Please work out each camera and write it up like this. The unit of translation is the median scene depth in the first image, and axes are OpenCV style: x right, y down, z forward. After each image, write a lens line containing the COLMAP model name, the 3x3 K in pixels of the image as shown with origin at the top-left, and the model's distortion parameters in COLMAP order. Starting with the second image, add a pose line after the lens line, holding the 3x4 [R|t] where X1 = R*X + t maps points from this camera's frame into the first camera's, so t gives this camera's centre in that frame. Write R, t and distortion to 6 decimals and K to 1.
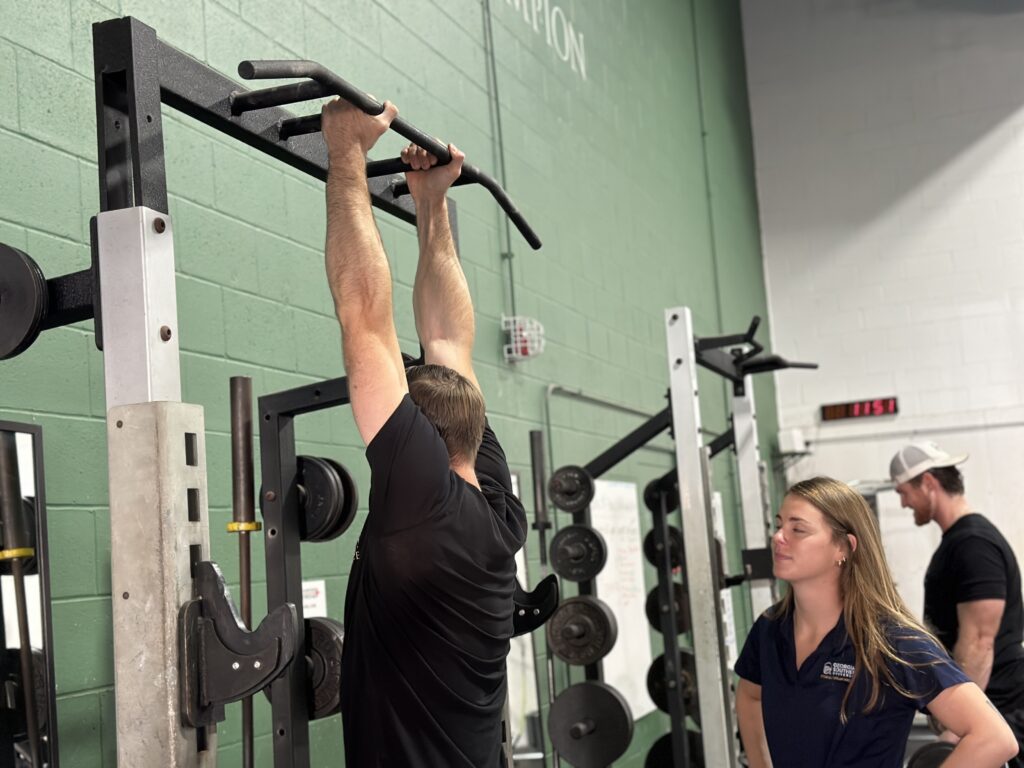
lens RADIAL K [[1453.4, 0, 512.0], [0, 1453.4, 384.0], [0, 0, 1]] dist [0.131041, -0.001495]
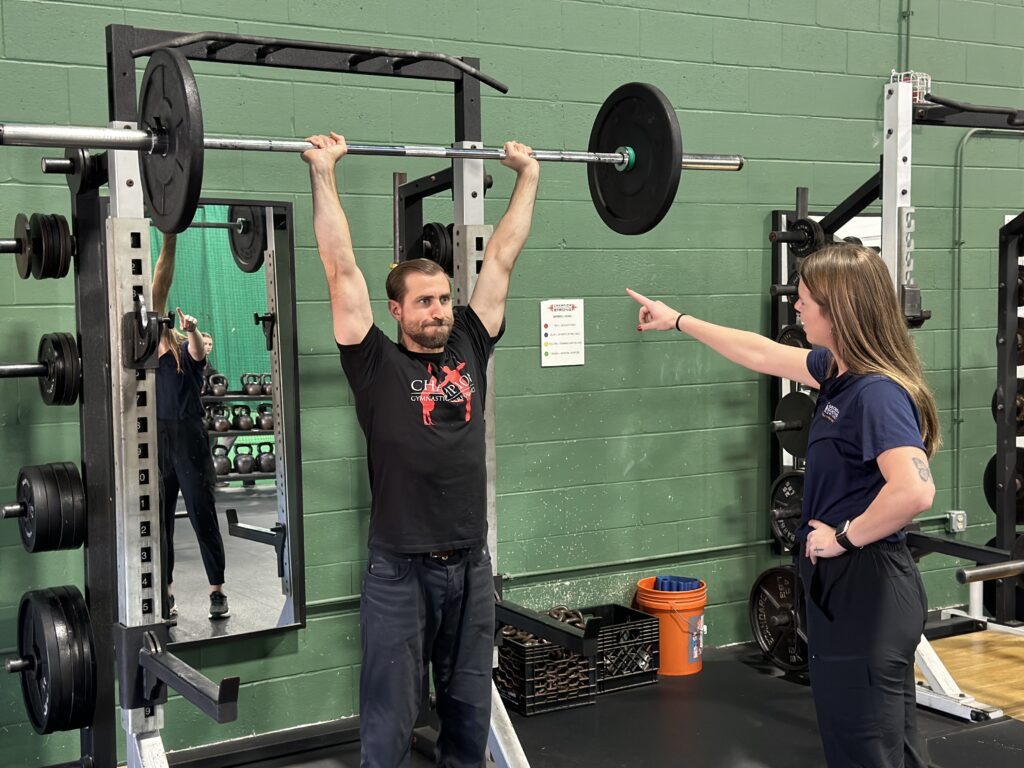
lens RADIAL K [[1453.4, 0, 512.0], [0, 1453.4, 384.0], [0, 0, 1]] dist [0.131041, -0.001495]
pose [[0.782709, 0.105017, -0.613464, 0.917416], [0.030896, 0.977891, 0.206821, -0.104197], [0.621621, -0.180835, 0.762159, -0.182626]]
